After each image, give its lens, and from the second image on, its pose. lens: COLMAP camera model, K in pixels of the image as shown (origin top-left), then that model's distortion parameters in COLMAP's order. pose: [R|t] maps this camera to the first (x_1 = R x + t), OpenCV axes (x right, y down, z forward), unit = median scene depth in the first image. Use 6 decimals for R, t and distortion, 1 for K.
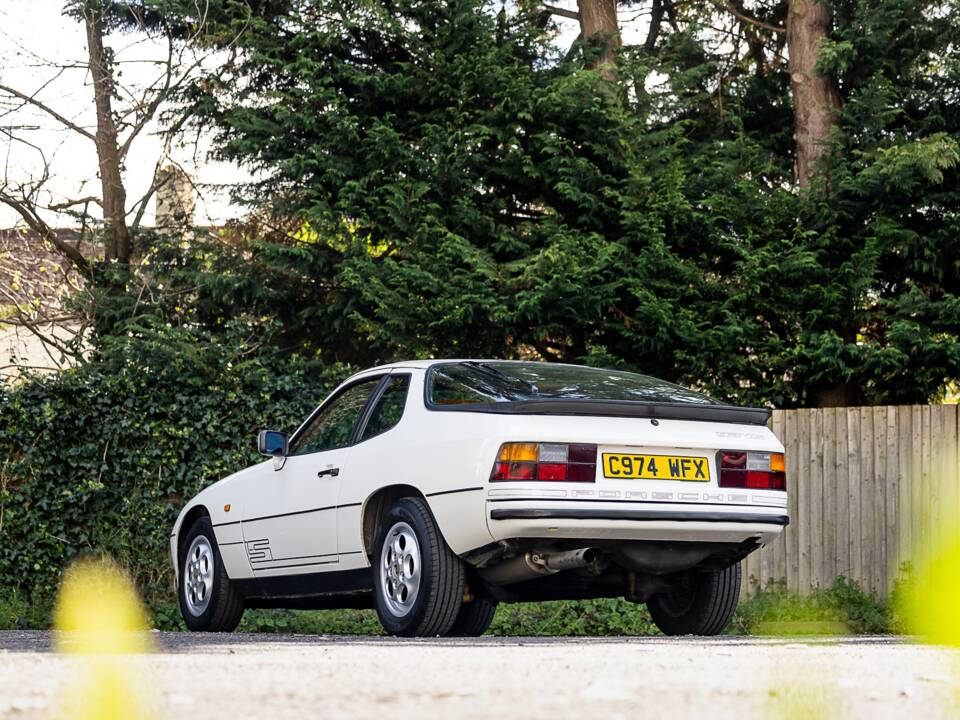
lens RADIAL K [[2778.5, 0, 479.9], [0, 2778.5, 356.1], [0, 0, 1]] dist [0.027196, 0.000000]
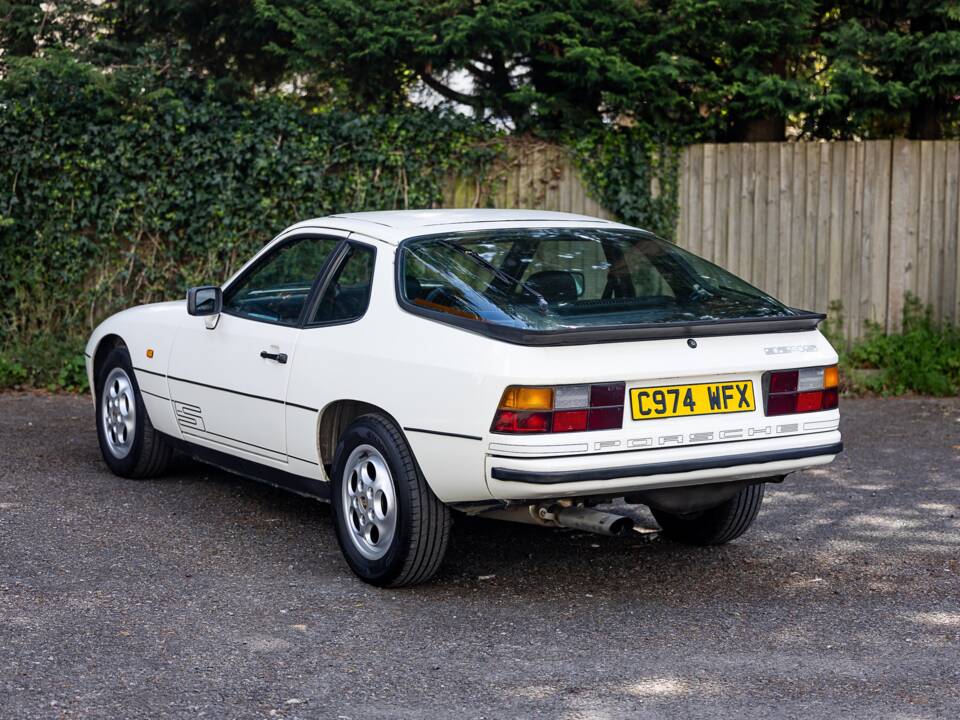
lens RADIAL K [[2135.4, 0, 475.1], [0, 2135.4, 349.7], [0, 0, 1]] dist [0.014027, 0.000000]
pose [[0.997717, -0.006036, 0.067263, -0.025686], [-0.007971, 0.978511, 0.206040, -0.063412], [-0.067061, -0.206105, 0.976229, 0.254660]]
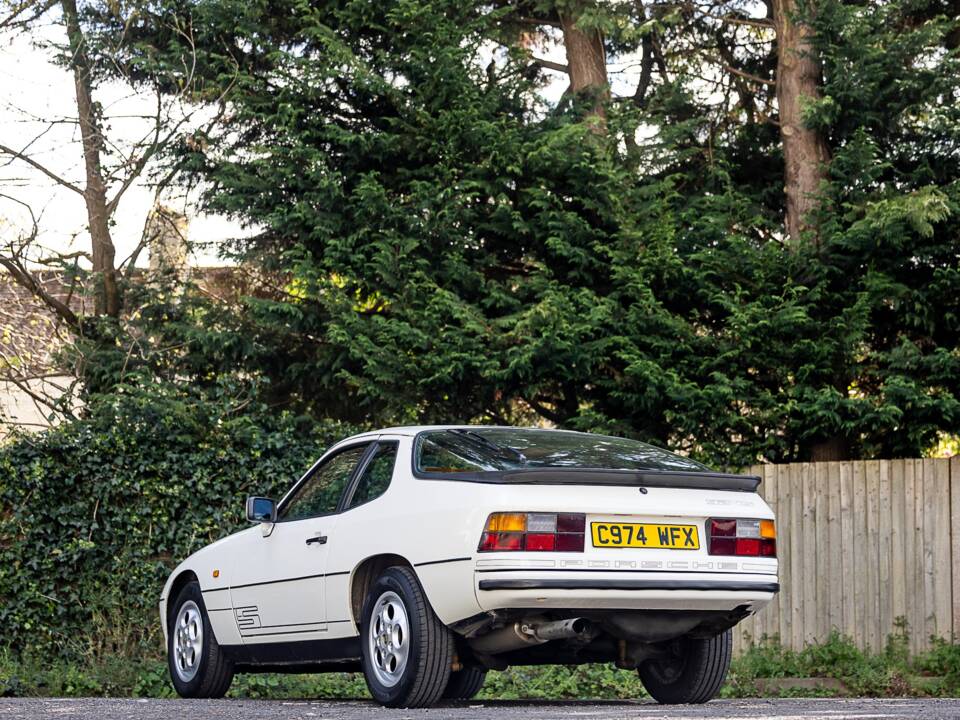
lens RADIAL K [[2778.5, 0, 476.2], [0, 2778.5, 363.4], [0, 0, 1]] dist [0.027196, 0.000000]
pose [[0.999981, -0.006089, -0.000079, 0.002106], [0.006088, 0.999937, -0.009481, -0.007961], [0.000137, 0.009481, 0.999955, 0.003065]]
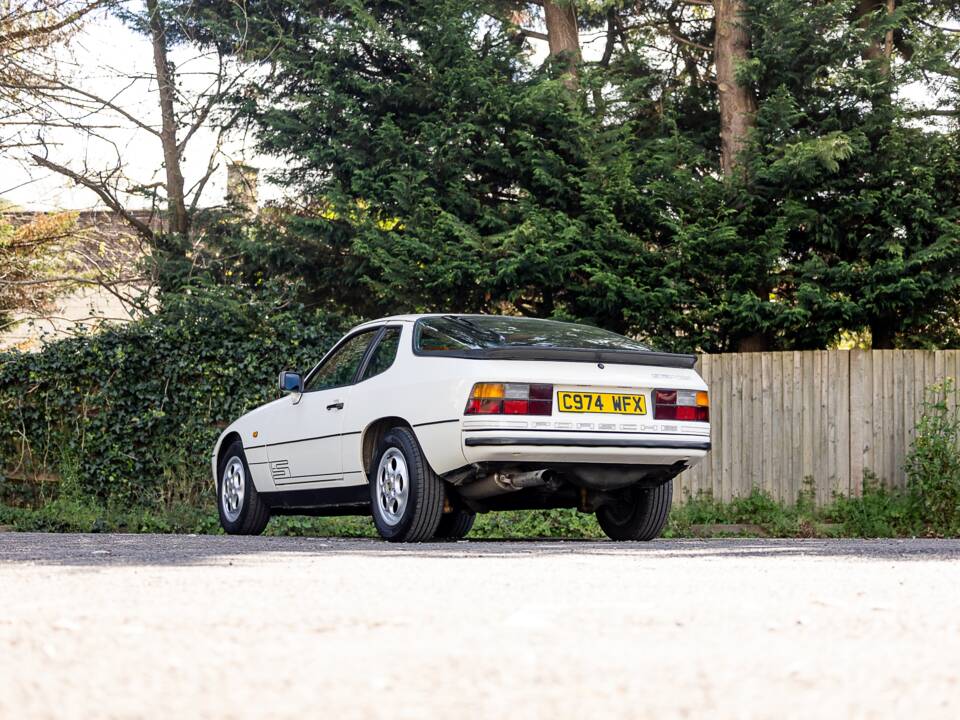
lens RADIAL K [[2135.4, 0, 499.9], [0, 2135.4, 350.8], [0, 0, 1]] dist [0.014027, 0.000000]
pose [[0.999969, 0.001655, 0.007727, 0.007279], [-0.001804, 0.999811, 0.019332, -0.000484], [-0.007694, -0.019345, 0.999783, 0.042710]]
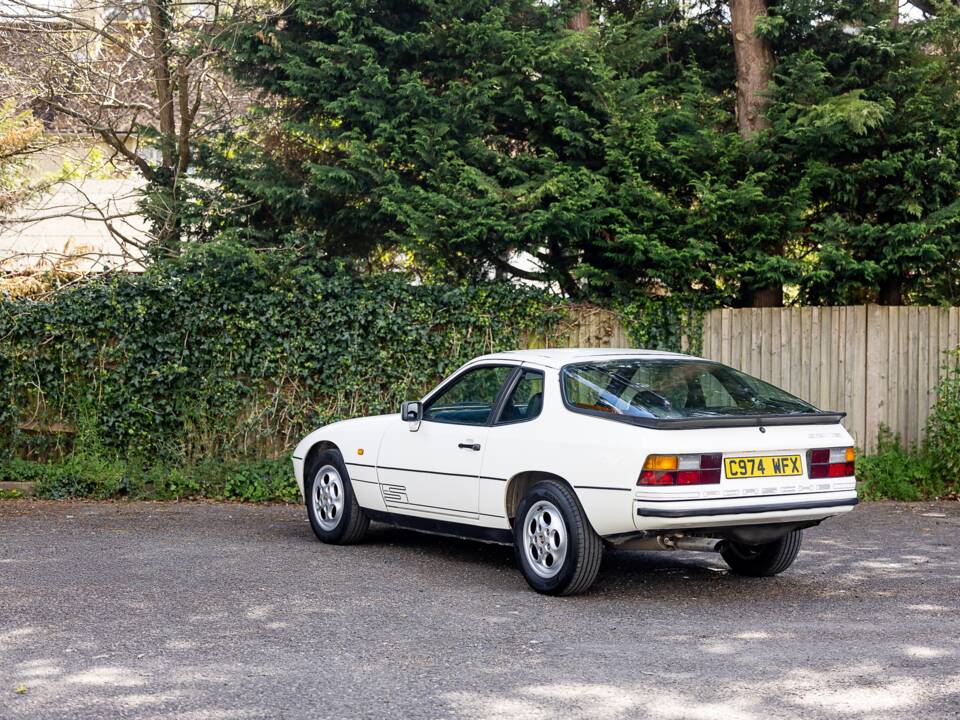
lens RADIAL K [[2135.4, 0, 485.5], [0, 2135.4, 336.4], [0, 0, 1]] dist [0.014027, 0.000000]
pose [[0.995080, -0.000759, 0.099075, -0.096794], [-0.011018, 0.992920, 0.118269, -0.080955], [-0.098464, -0.118779, 0.988027, 0.049850]]
